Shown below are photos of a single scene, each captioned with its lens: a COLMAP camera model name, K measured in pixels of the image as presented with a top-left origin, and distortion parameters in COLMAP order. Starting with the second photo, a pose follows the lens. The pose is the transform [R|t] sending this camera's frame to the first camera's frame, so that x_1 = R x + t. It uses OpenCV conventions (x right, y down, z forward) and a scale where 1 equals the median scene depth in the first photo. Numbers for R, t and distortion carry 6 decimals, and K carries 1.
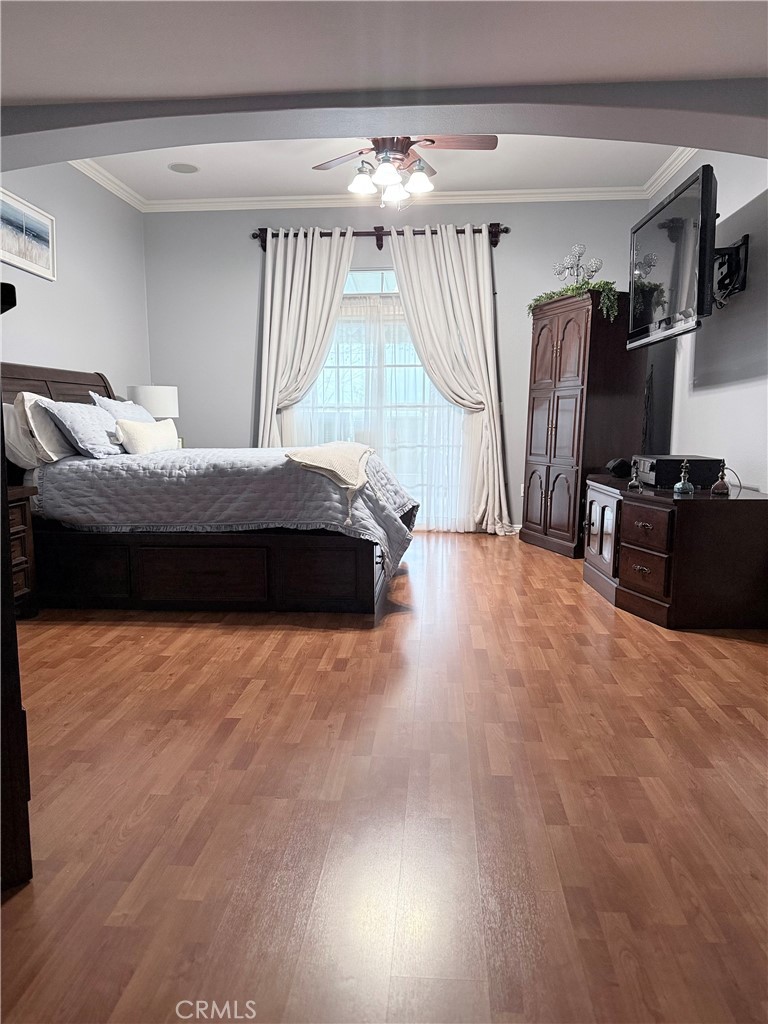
lens RADIAL K [[709.4, 0, 385.4], [0, 709.4, 515.1], [0, 0, 1]] dist [0.174188, -0.341794]
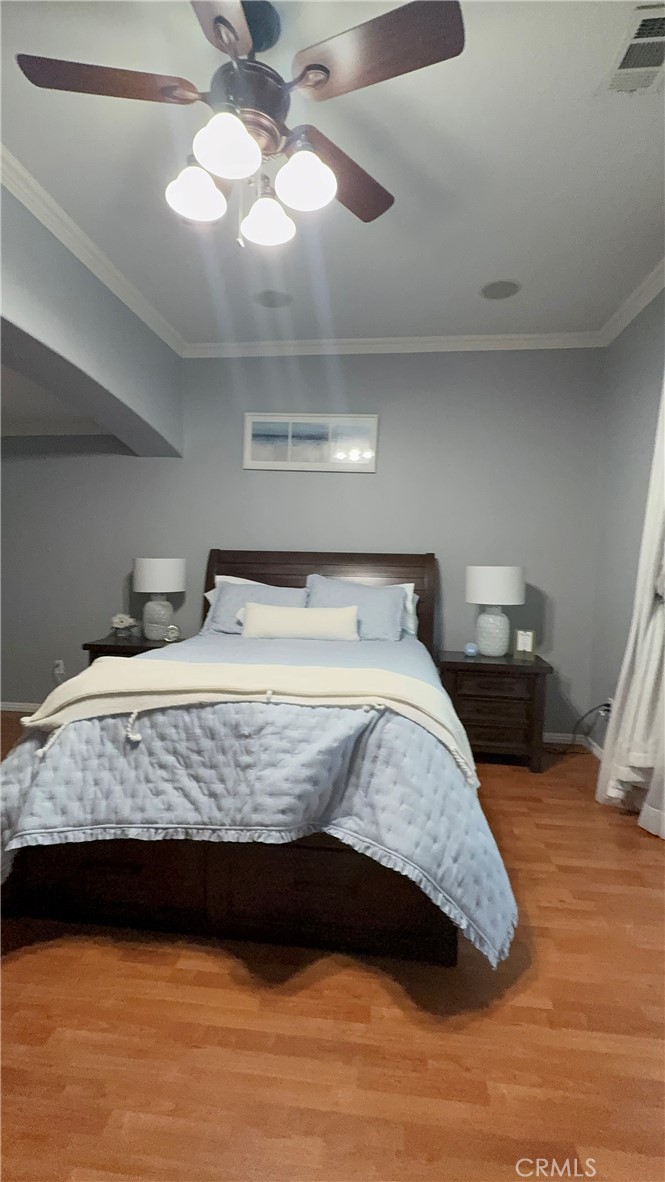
lens RADIAL K [[527.6, 0, 332.5], [0, 527.6, 591.0], [0, 0, 1]] dist [-0.003386, 0.000406]
pose [[-0.043101, 0.059257, -0.997312, 0.434436], [-0.155114, 0.985738, 0.065273, -0.237979], [0.986956, 0.157510, -0.033294, 1.246439]]
